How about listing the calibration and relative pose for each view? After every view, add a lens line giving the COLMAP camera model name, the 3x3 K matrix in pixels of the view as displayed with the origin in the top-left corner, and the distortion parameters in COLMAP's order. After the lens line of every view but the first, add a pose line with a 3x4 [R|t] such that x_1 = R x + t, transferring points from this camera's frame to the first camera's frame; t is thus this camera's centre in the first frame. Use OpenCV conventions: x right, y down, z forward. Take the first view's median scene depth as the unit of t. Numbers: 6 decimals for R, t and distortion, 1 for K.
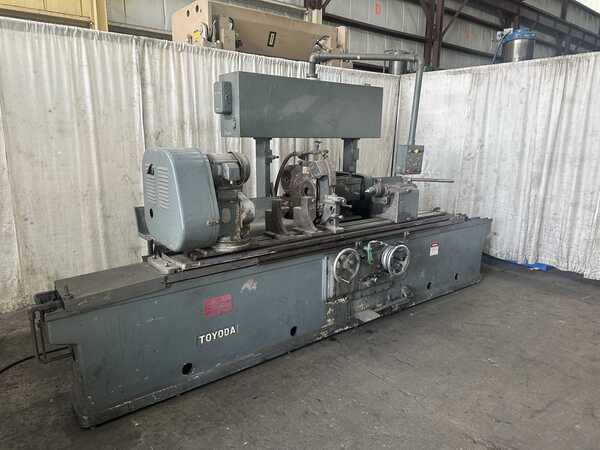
lens RADIAL K [[434.9, 0, 298.5], [0, 434.9, 227.5], [0, 0, 1]] dist [0.021272, -0.019334]
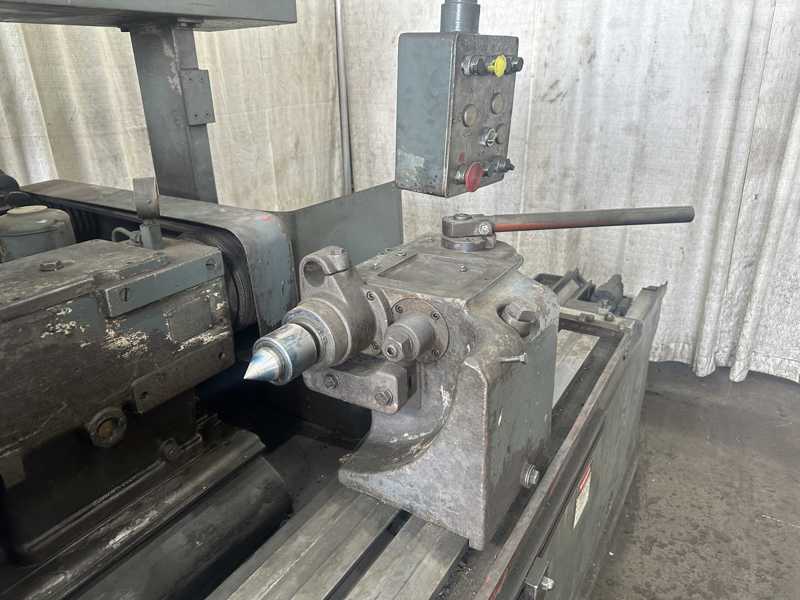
lens RADIAL K [[579.8, 0, 400.7], [0, 579.8, 302.3], [0, 0, 1]] dist [0.021272, -0.019334]
pose [[0.937057, -0.158949, 0.310901, 0.134790], [0.104641, 0.977292, 0.184255, -0.124074], [-0.333129, -0.140124, 0.932411, 0.753257]]
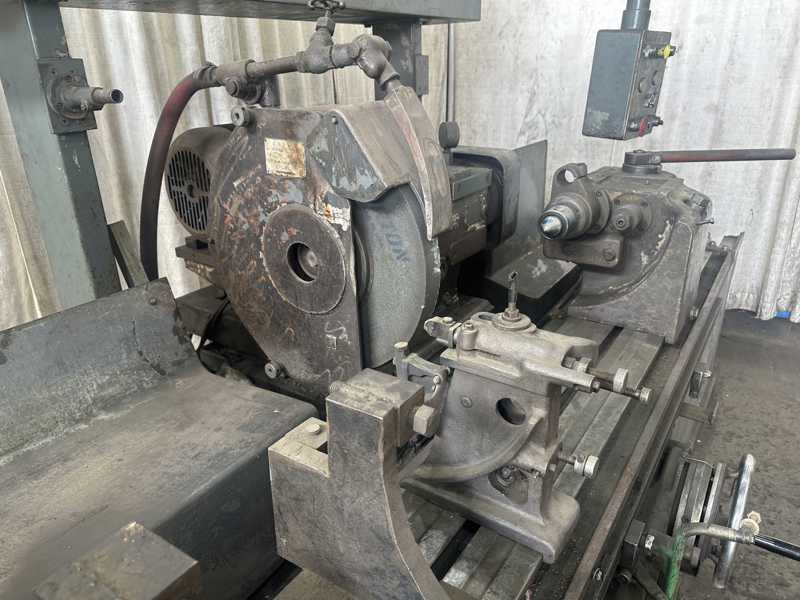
lens RADIAL K [[579.8, 0, 404.8], [0, 579.8, 297.4], [0, 0, 1]] dist [0.021272, -0.019334]
pose [[0.950608, -0.141611, 0.276207, -0.011764], [0.091996, 0.978420, 0.185018, -0.103849], [-0.296447, -0.150470, 0.943122, 0.662743]]
